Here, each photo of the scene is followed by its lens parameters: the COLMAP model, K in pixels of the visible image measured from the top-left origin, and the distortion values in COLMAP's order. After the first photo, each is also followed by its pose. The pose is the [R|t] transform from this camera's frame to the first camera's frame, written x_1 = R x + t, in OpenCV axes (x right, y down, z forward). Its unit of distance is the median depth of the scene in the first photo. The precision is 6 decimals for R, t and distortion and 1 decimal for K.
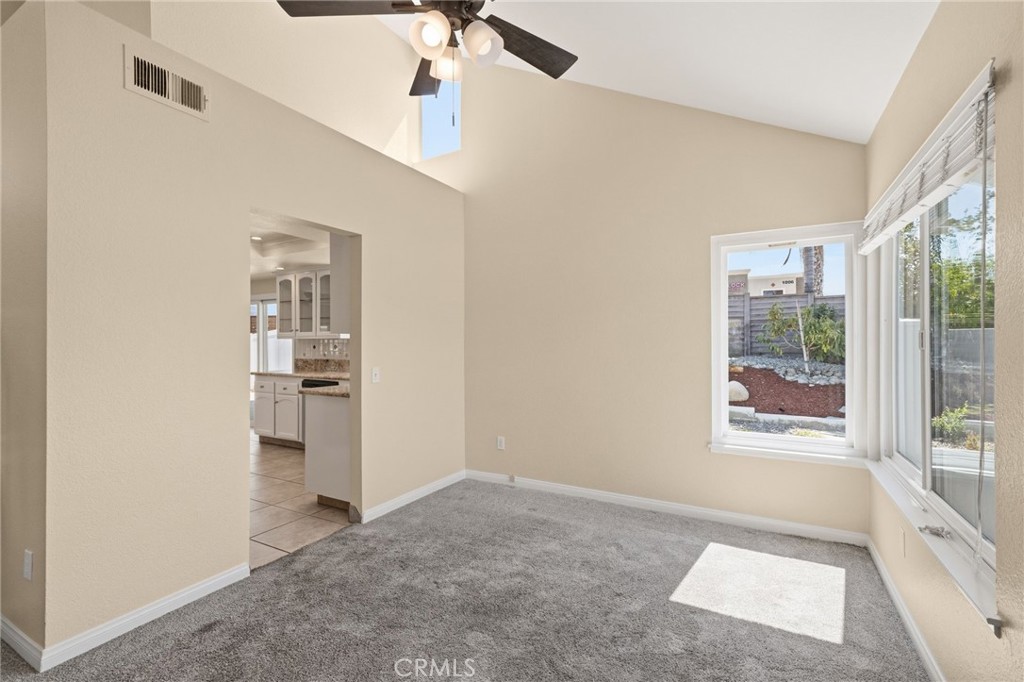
lens RADIAL K [[444.3, 0, 516.2], [0, 444.3, 346.7], [0, 0, 1]] dist [0.001304, 0.000091]
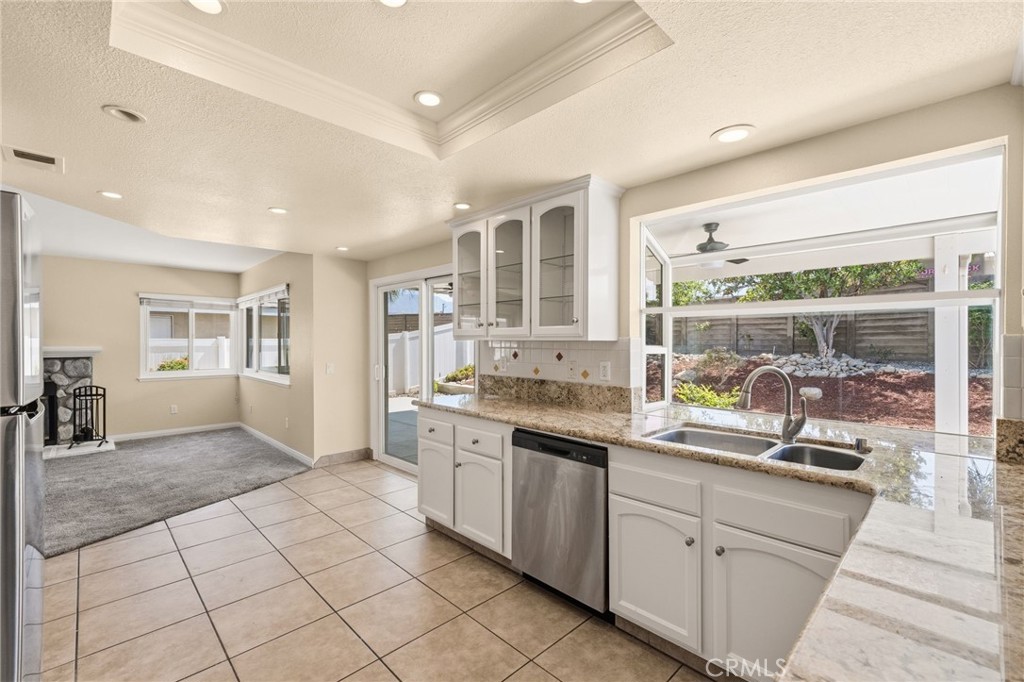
lens RADIAL K [[444.3, 0, 511.1], [0, 444.3, 338.7], [0, 0, 1]] dist [0.001304, 0.000091]
pose [[0.955303, -0.003857, -0.295602, -0.314633], [0.001966, 0.999976, -0.006692, -0.016468], [0.295620, 0.005812, 0.955288, 0.503980]]
